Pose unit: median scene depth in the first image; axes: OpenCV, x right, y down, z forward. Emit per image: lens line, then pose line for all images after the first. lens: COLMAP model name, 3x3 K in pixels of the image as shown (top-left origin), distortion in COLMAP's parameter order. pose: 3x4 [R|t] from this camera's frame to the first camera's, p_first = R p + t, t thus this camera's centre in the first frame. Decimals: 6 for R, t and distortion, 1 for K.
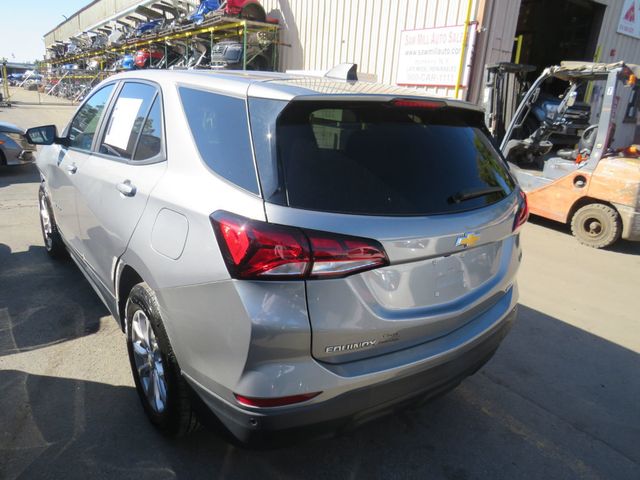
lens RADIAL K [[477.9, 0, 320.0], [0, 477.9, 240.0], [0, 0, 1]] dist [-0.043205, 0.005341]
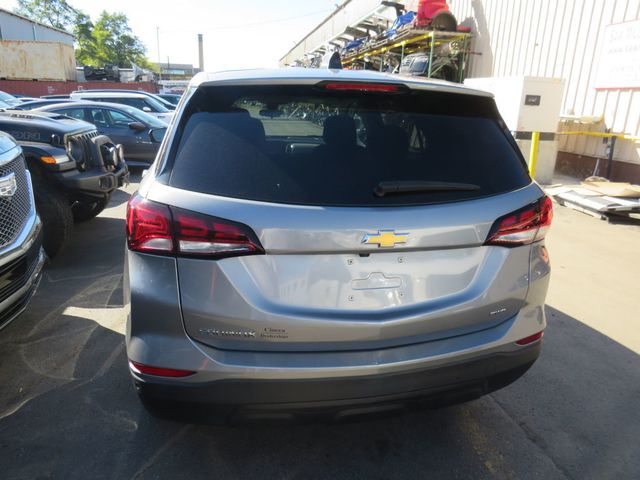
lens RADIAL K [[477.9, 0, 320.0], [0, 477.9, 240.0], [0, 0, 1]] dist [-0.043205, 0.005341]
pose [[0.894969, 0.091595, -0.436625, 0.096400], [-0.105852, 0.994347, -0.008377, 0.003264], [0.433390, 0.053715, 0.899604, 0.029266]]
